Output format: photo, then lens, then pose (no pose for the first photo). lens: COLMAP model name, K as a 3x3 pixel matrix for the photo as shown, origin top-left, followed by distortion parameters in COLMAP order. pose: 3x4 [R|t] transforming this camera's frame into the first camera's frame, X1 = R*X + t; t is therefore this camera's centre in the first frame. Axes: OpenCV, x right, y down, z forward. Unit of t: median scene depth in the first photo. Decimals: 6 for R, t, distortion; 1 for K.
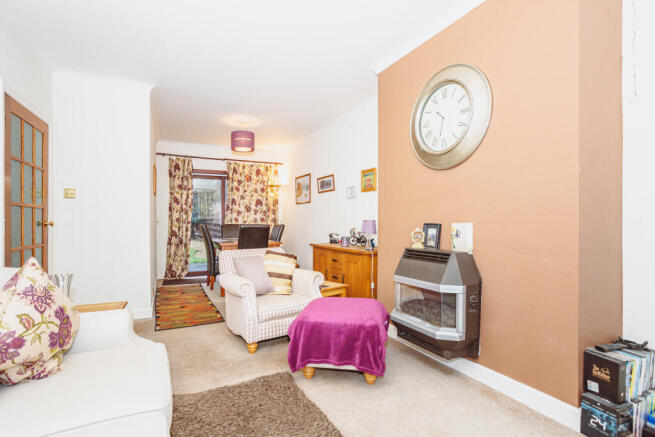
lens RADIAL K [[317.2, 0, 327.5], [0, 317.2, 218.5], [0, 0, 1]] dist [-0.052793, 0.032046]
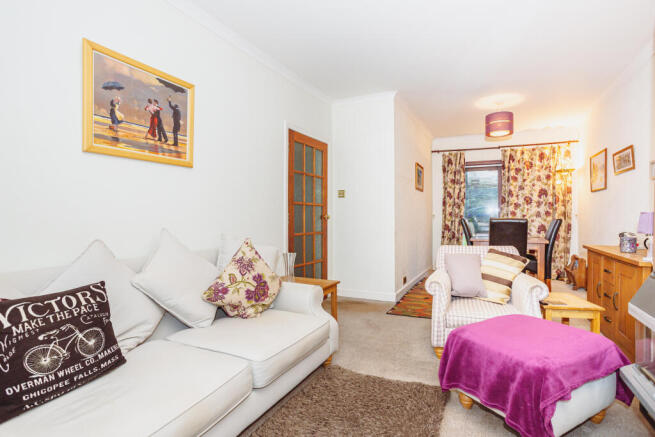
lens RADIAL K [[328.0, 0, 353.6], [0, 328.0, 218.5], [0, 0, 1]] dist [-0.052854, 0.036261]
pose [[0.643067, 0.004448, -0.765797, 0.128760], [0.008348, 0.999883, 0.012817, 0.002652], [0.765764, -0.014635, 0.642955, 0.081538]]
